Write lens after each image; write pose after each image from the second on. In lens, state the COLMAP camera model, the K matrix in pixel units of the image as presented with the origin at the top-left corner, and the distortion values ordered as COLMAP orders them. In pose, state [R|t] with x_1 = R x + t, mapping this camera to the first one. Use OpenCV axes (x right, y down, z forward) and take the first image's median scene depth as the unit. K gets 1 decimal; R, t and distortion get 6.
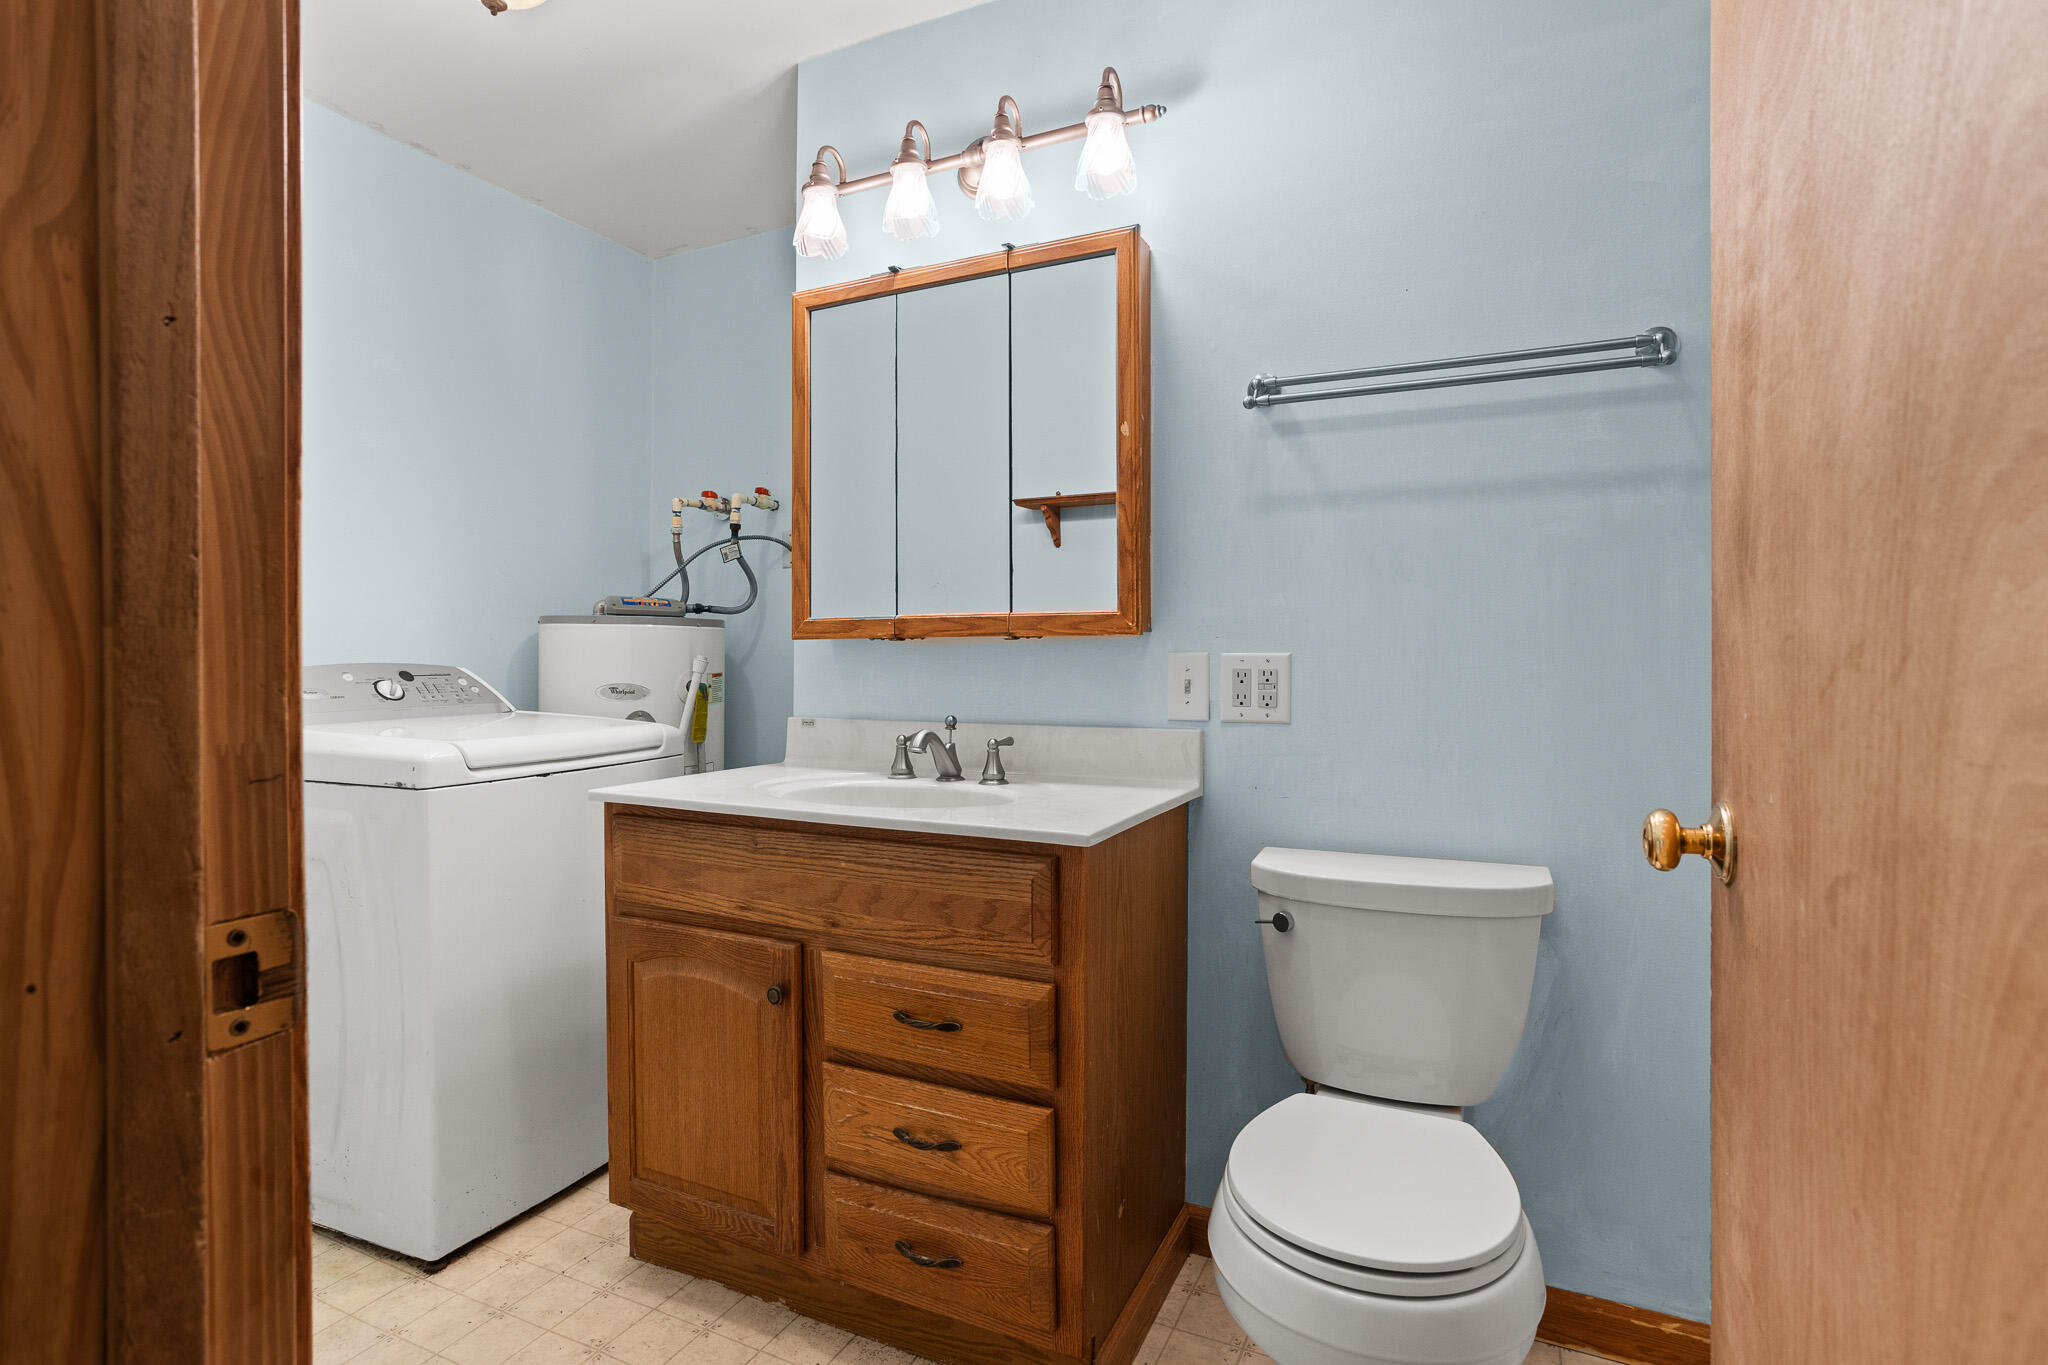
lens RADIAL K [[976.2, 0, 1013.5], [0, 976.2, 675.5], [0, 0, 1]] dist [-0.056344, 0.030948]
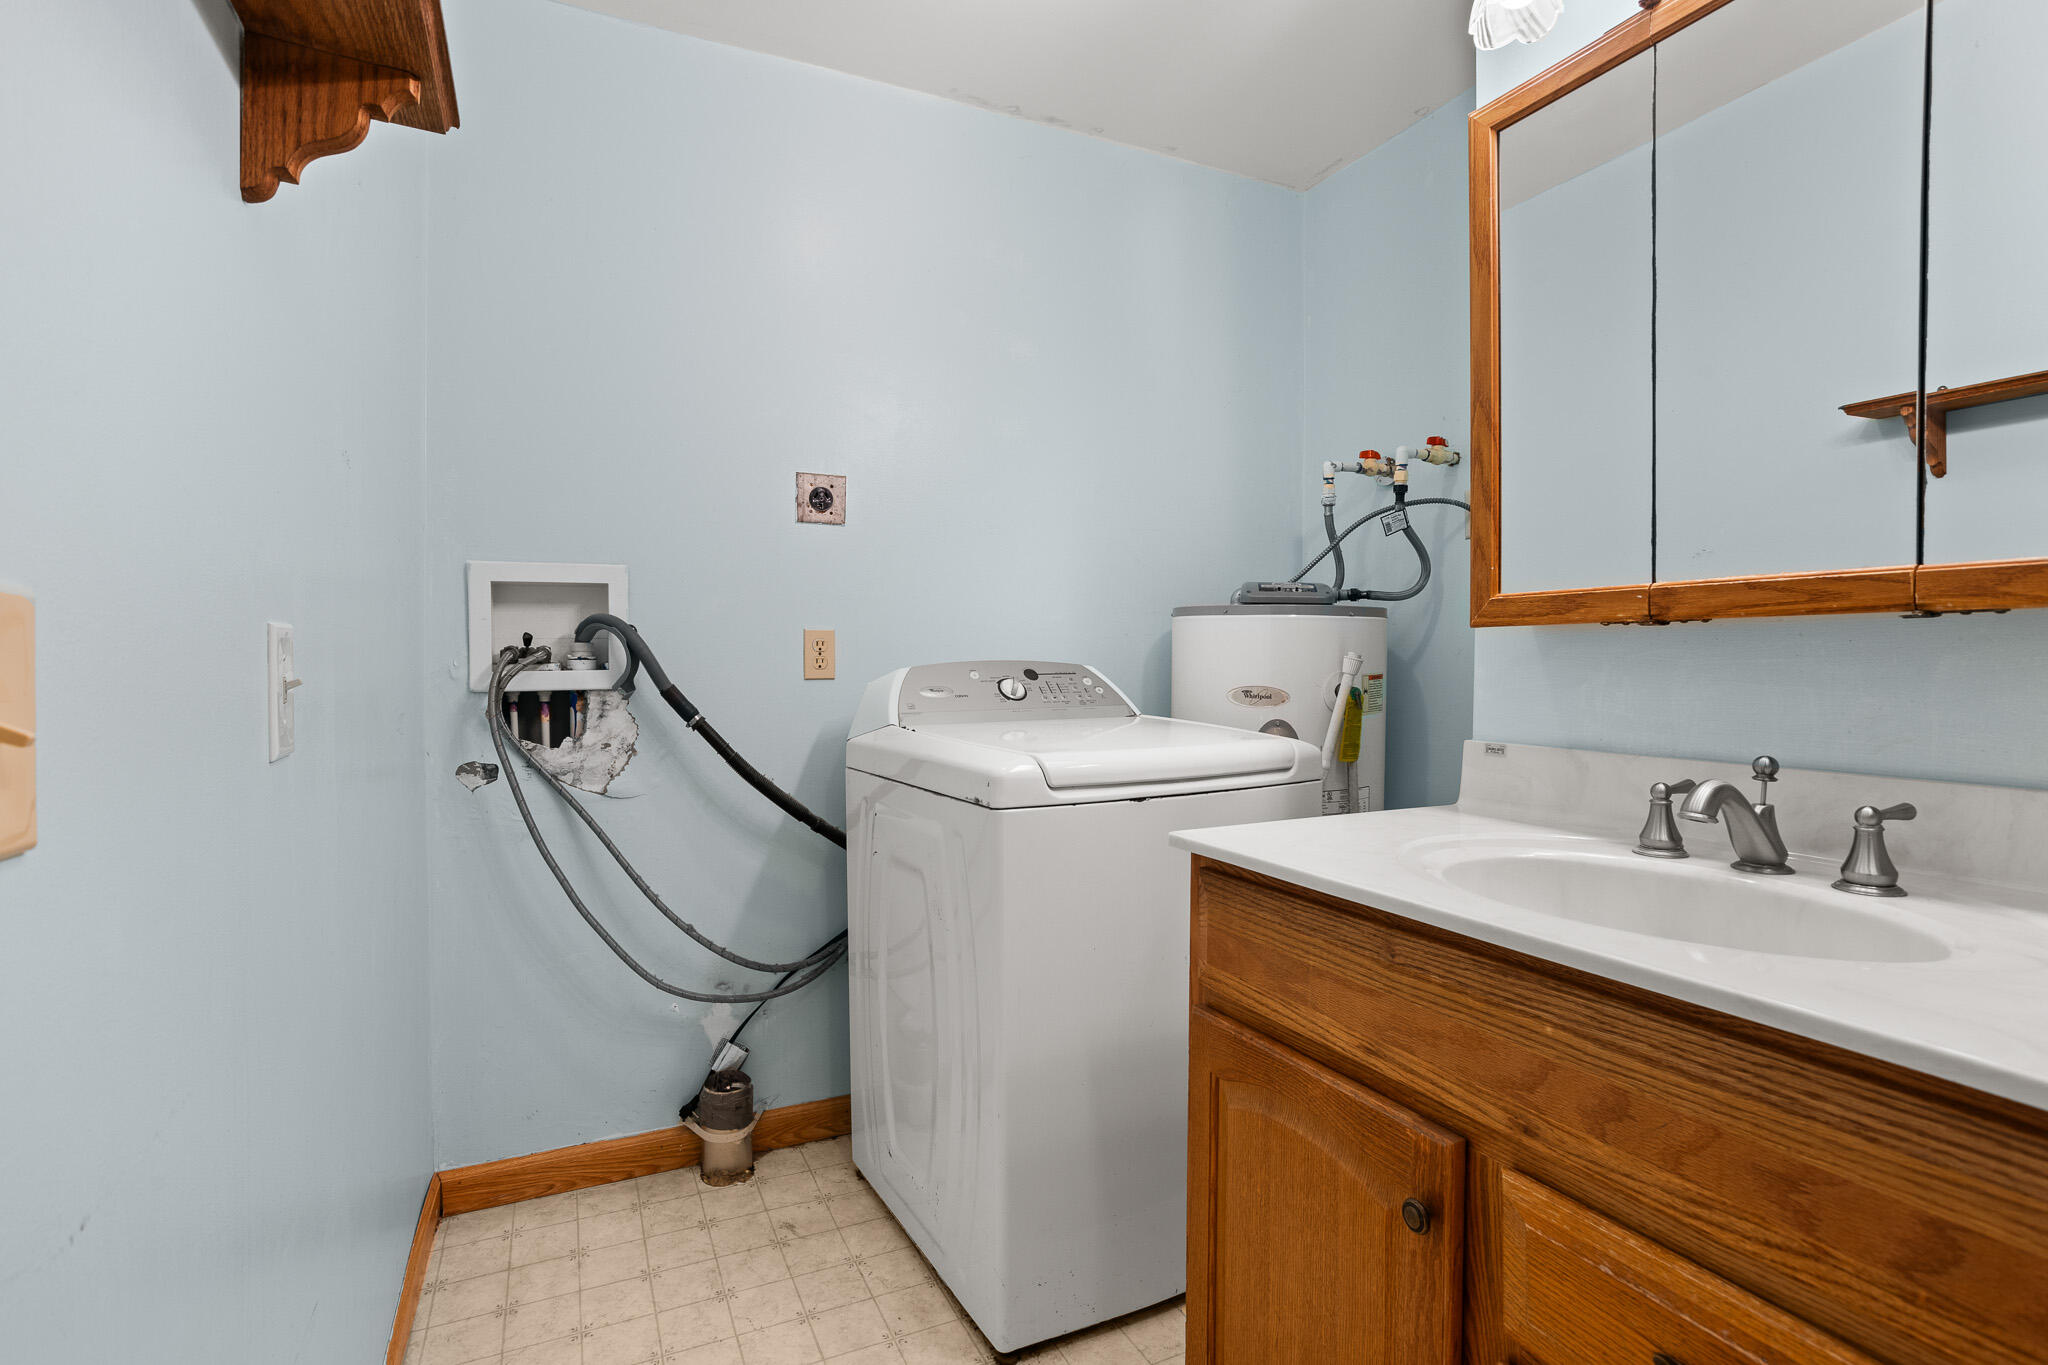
lens RADIAL K [[976.2, 0, 1013.5], [0, 976.2, 675.5], [0, 0, 1]] dist [-0.056344, 0.030948]
pose [[0.777478, 0.010894, -0.628816, -0.056120], [-0.010563, 0.999935, 0.004263, -0.002939], [0.628821, 0.003328, 0.777543, 0.300644]]
